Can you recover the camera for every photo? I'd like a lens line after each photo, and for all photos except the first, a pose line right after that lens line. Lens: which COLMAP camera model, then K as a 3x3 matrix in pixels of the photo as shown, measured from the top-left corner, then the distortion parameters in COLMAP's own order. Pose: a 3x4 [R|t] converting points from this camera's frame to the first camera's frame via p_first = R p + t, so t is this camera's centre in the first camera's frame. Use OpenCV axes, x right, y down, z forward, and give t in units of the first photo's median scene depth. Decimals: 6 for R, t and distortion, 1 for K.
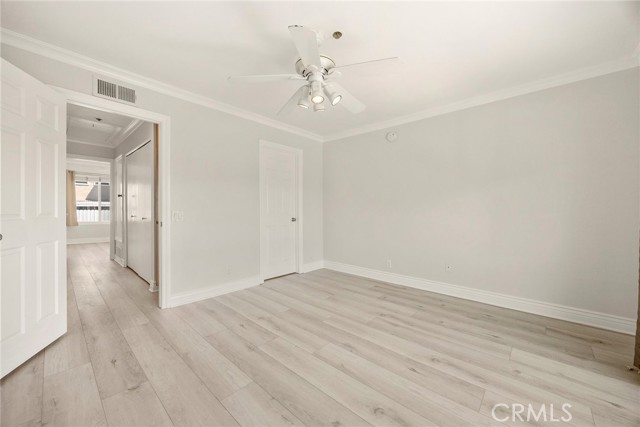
lens RADIAL K [[244.7, 0, 319.7], [0, 244.7, 206.4], [0, 0, 1]] dist [-0.000975, 0.000062]
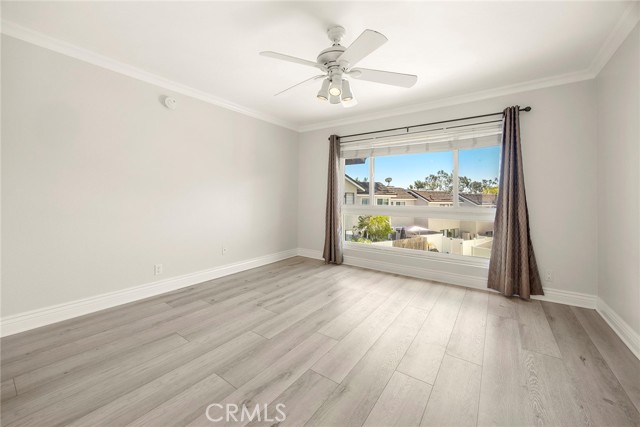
lens RADIAL K [[244.7, 0, 319.7], [0, 244.7, 206.4], [0, 0, 1]] dist [-0.000975, 0.000062]
pose [[-0.104125, -0.035922, 0.993915, -0.762016], [-0.017959, 0.999253, 0.034233, 0.010868], [-0.994402, -0.014285, -0.104693, 0.903766]]
